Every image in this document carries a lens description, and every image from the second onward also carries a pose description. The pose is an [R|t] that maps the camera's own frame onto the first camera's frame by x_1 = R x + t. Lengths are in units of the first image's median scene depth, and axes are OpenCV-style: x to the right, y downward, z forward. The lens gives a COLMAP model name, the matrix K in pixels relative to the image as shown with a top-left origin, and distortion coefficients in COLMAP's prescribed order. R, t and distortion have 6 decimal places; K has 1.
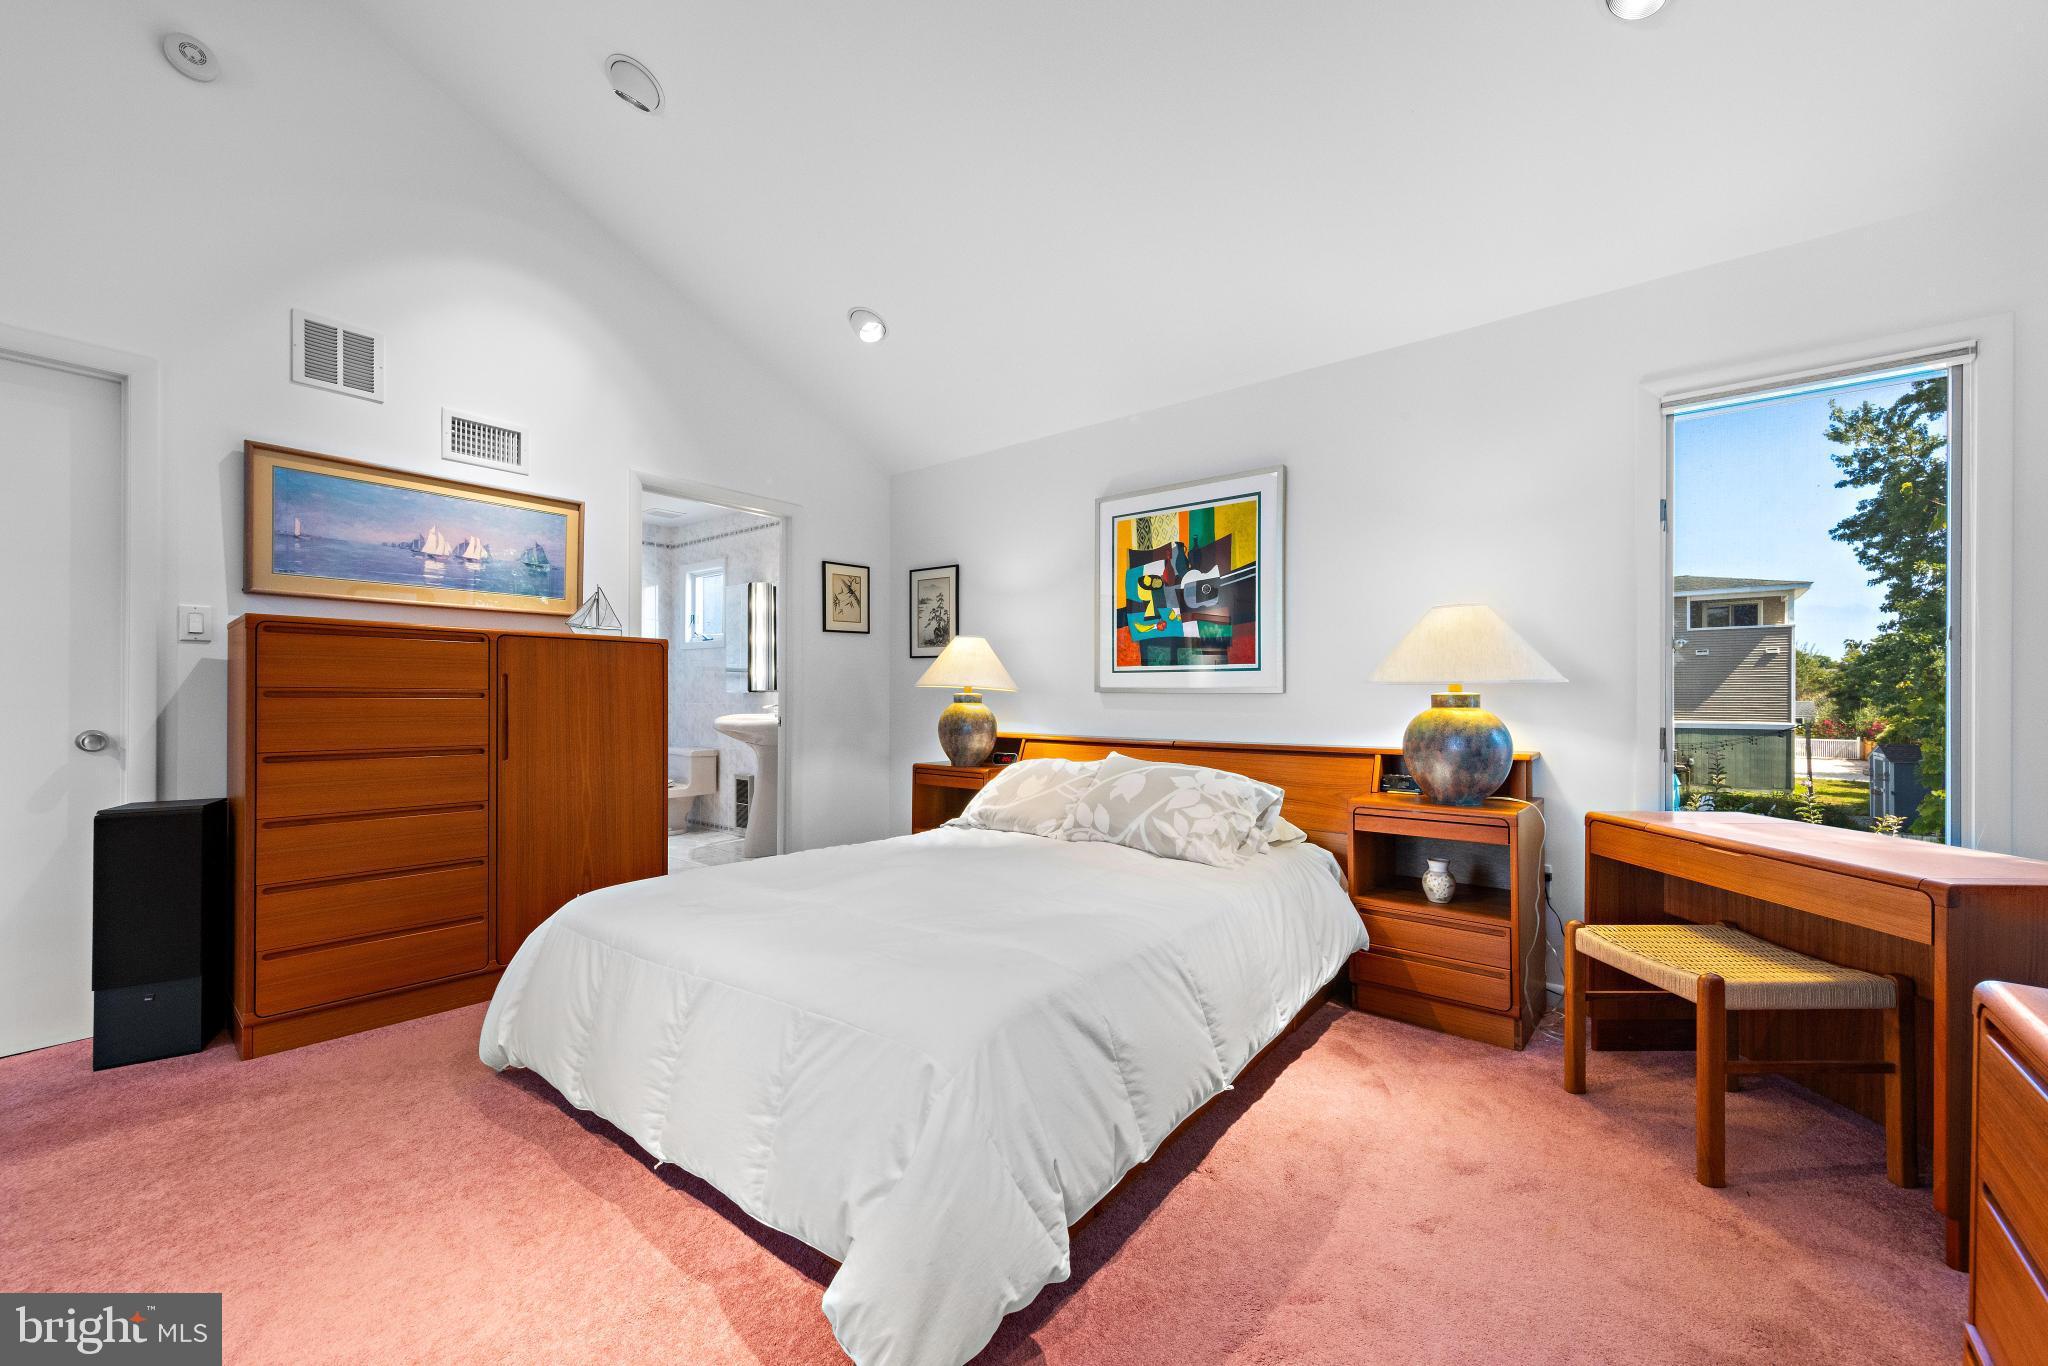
lens RADIAL K [[795.4, 0, 1026.5], [0, 795.4, 696.3], [0, 0, 1]] dist [0.001934, 0.000026]
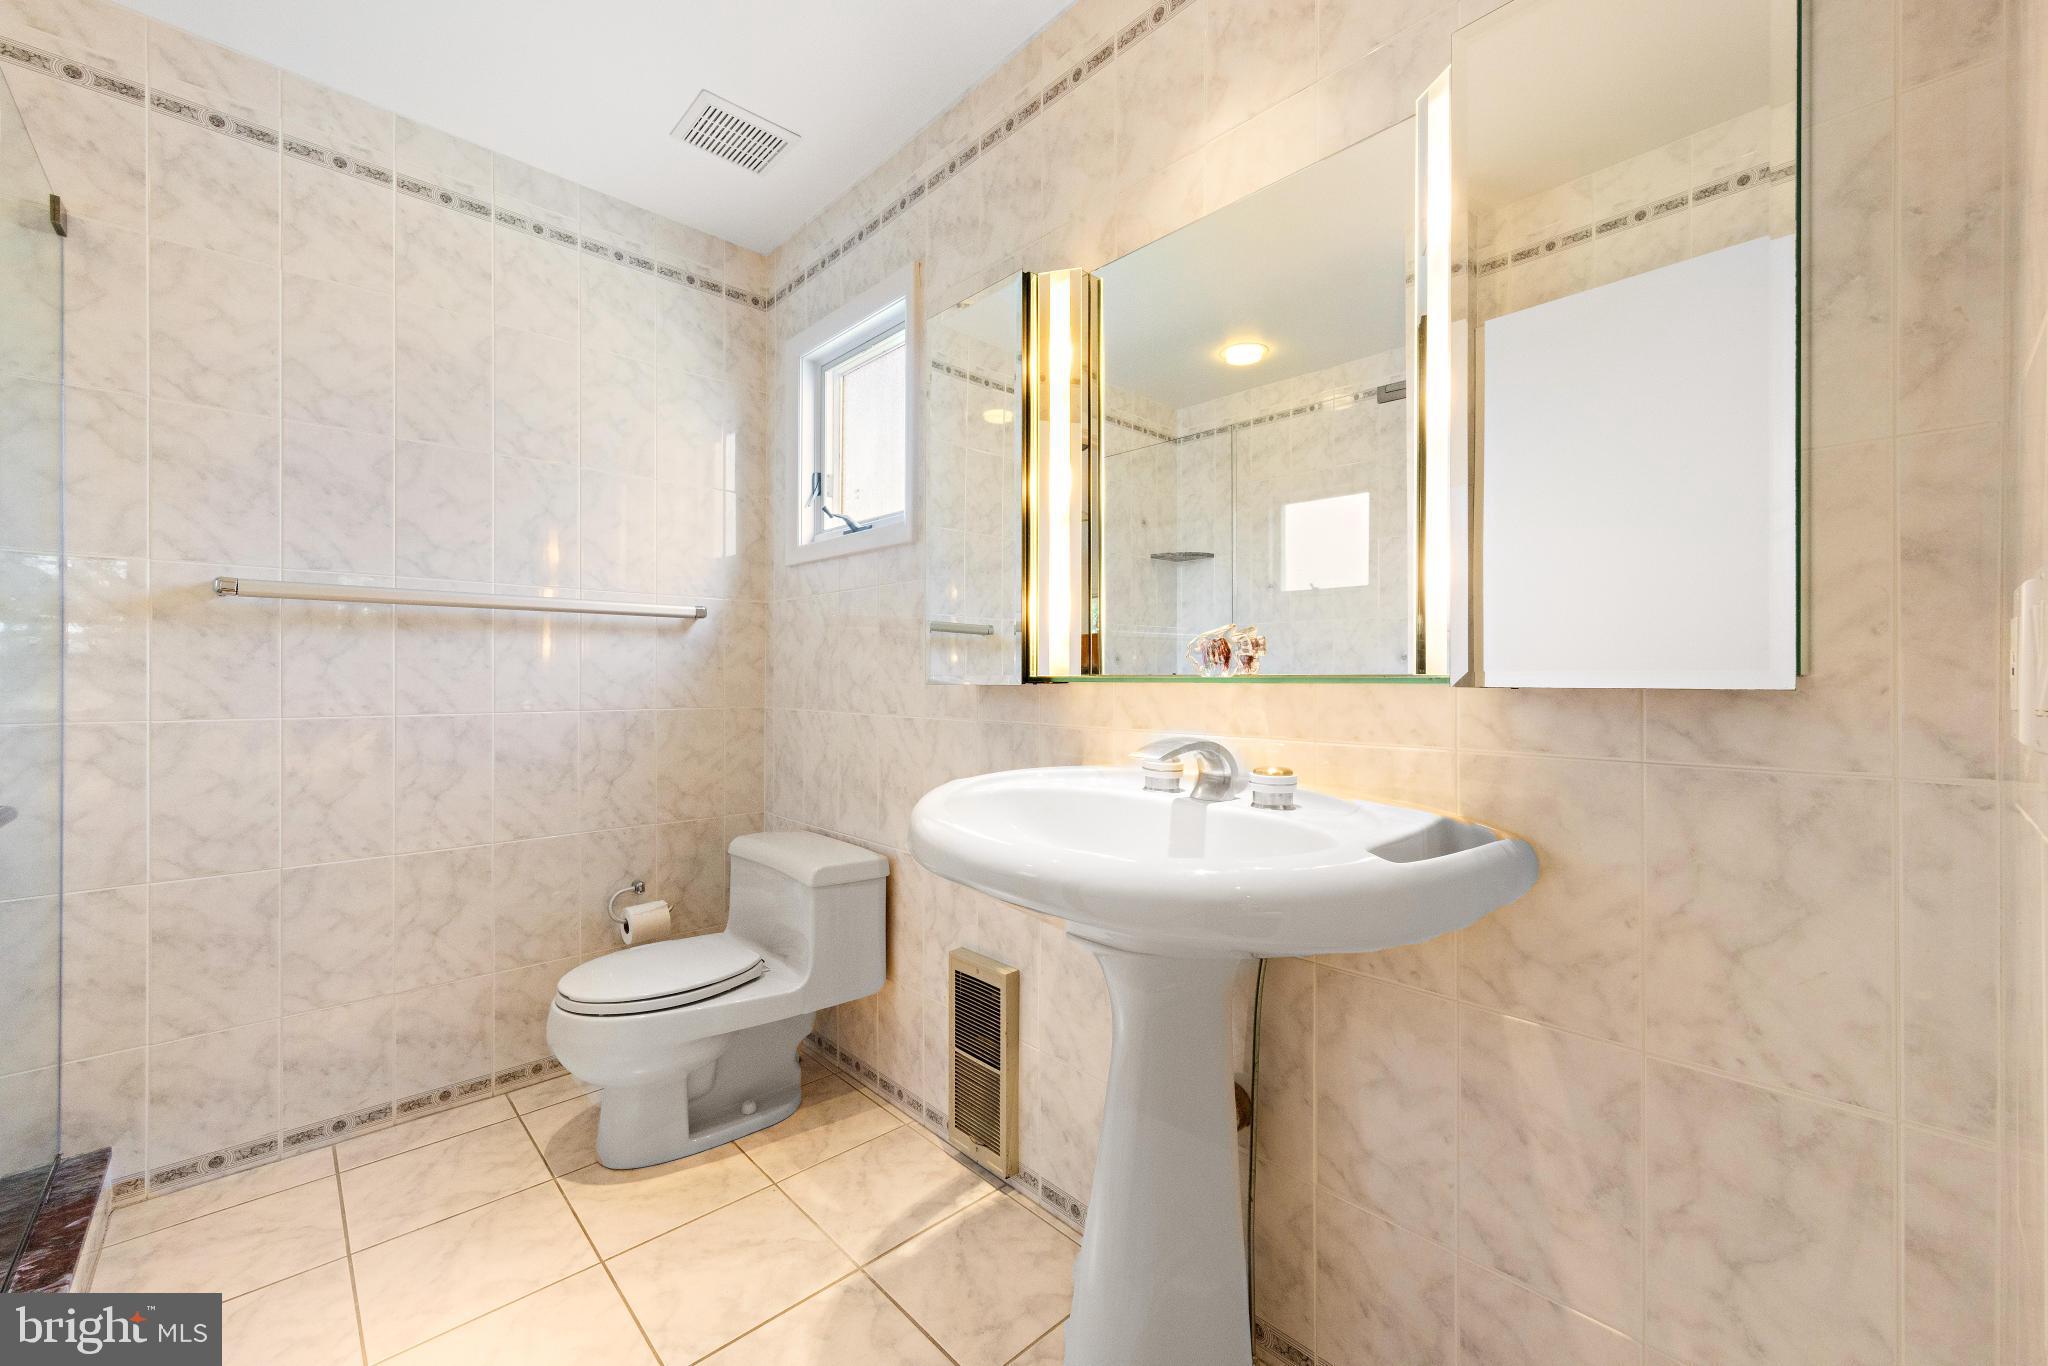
lens RADIAL K [[795.4, 0, 1018.9], [0, 795.4, 679.6], [0, 0, 1]] dist [0.001934, 0.000026]
pose [[0.989737, 0.002289, -0.142885, -0.286698], [-0.001925, 0.999995, 0.002688, -0.007129], [0.142890, -0.002386, 0.989736, 0.677879]]
